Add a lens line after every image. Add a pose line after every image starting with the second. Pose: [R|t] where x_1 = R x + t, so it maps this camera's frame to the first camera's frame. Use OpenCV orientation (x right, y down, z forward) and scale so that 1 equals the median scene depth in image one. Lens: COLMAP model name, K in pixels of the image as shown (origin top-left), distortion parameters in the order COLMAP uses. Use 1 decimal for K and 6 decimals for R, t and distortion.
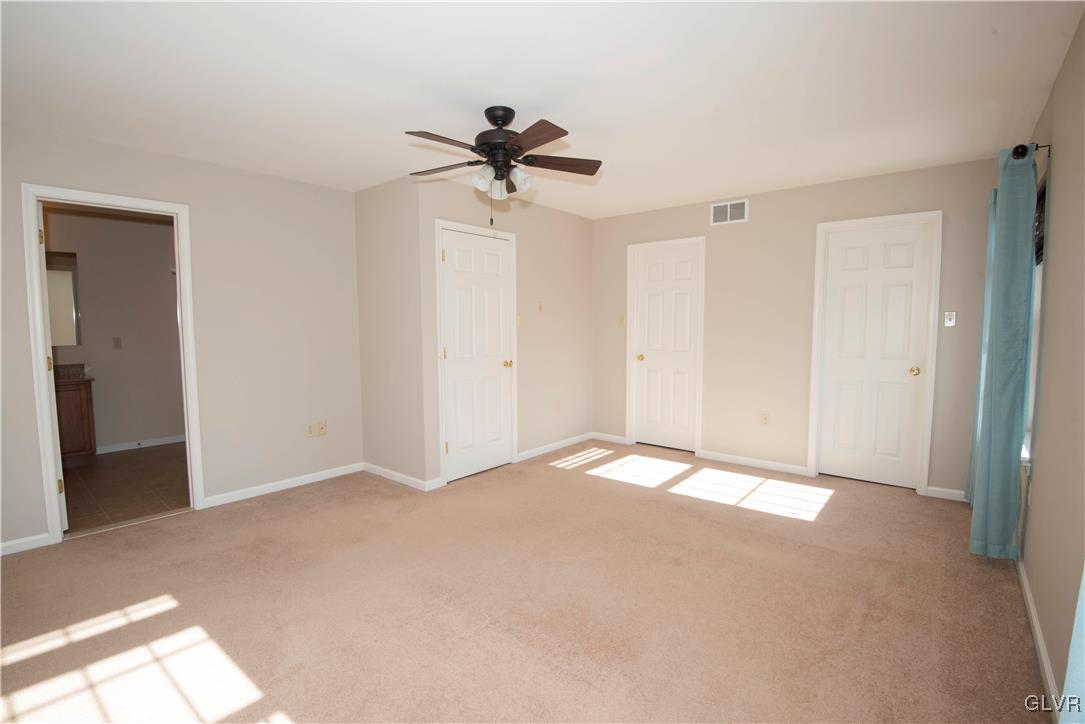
lens RADIAL K [[494.1, 0, 545.5], [0, 494.1, 358.8], [0, 0, 1]] dist [-0.037519, 0.001345]
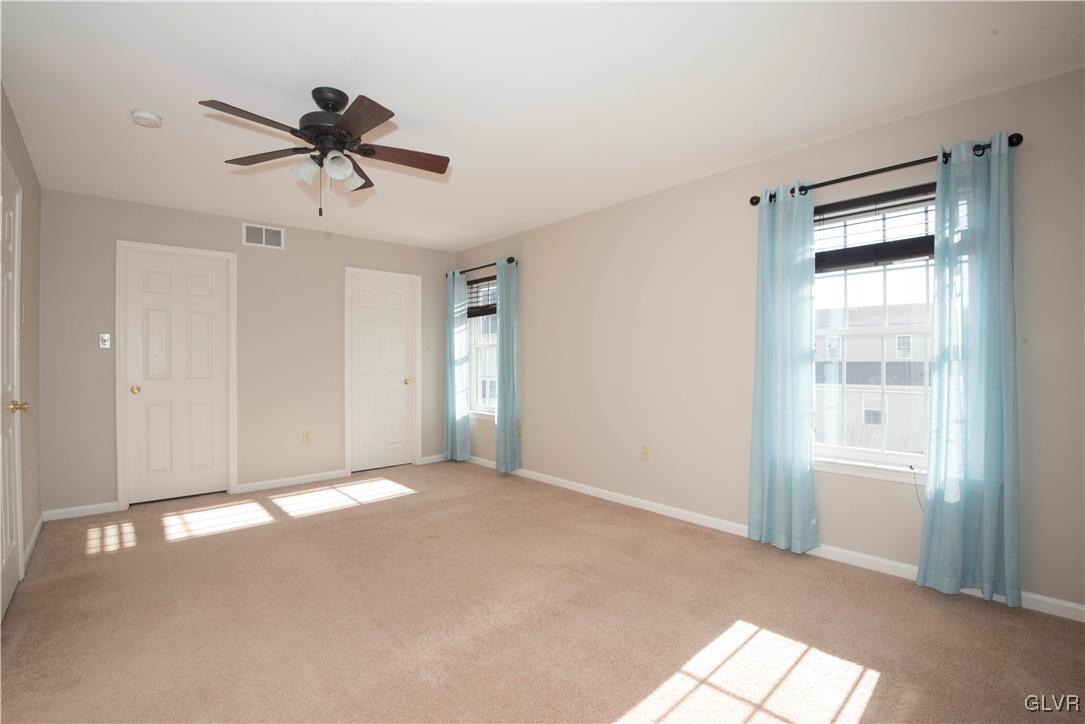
lens RADIAL K [[494.1, 0, 542.3], [0, 494.1, 366.5], [0, 0, 1]] dist [-0.037519, 0.001345]
pose [[0.127560, -0.006359, 0.991810, -0.545969], [0.074241, 0.997235, -0.003154, 0.012280], [-0.989048, 0.074035, 0.127679, 0.333481]]
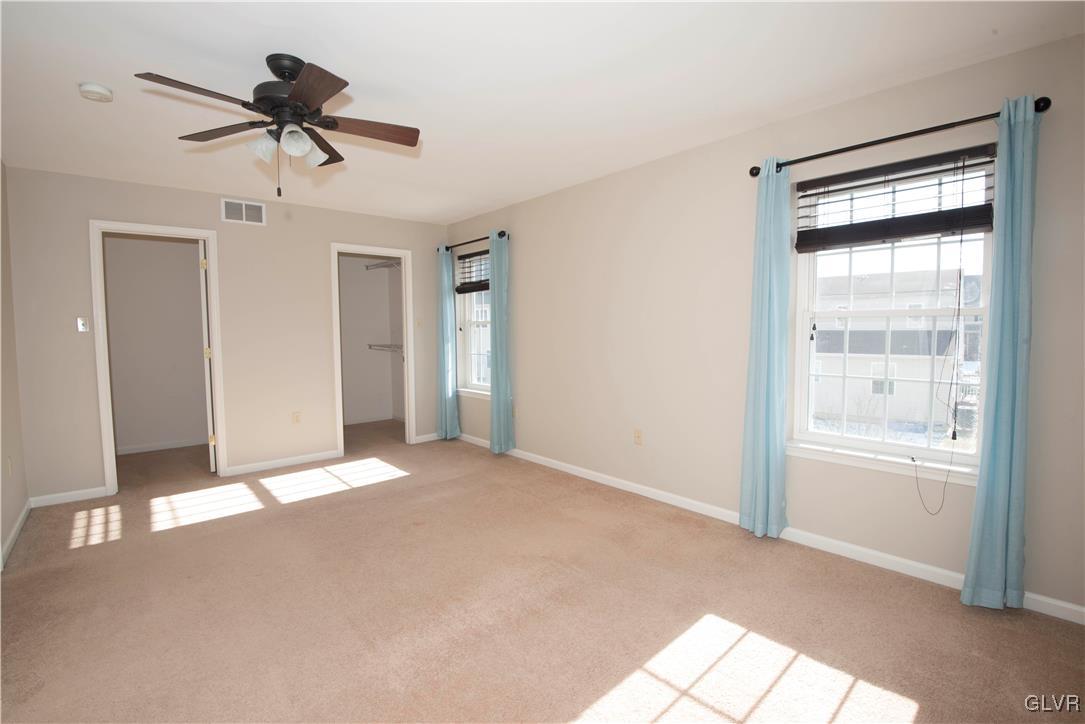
lens RADIAL K [[494.1, 0, 542.8], [0, 494.1, 365.3], [0, 0, 1]] dist [-0.037519, 0.001345]
pose [[0.141271, -0.068154, 0.987622, -0.509389], [0.079772, 0.995167, 0.057264, -0.007502], [-0.986752, 0.070695, 0.146025, 0.305984]]
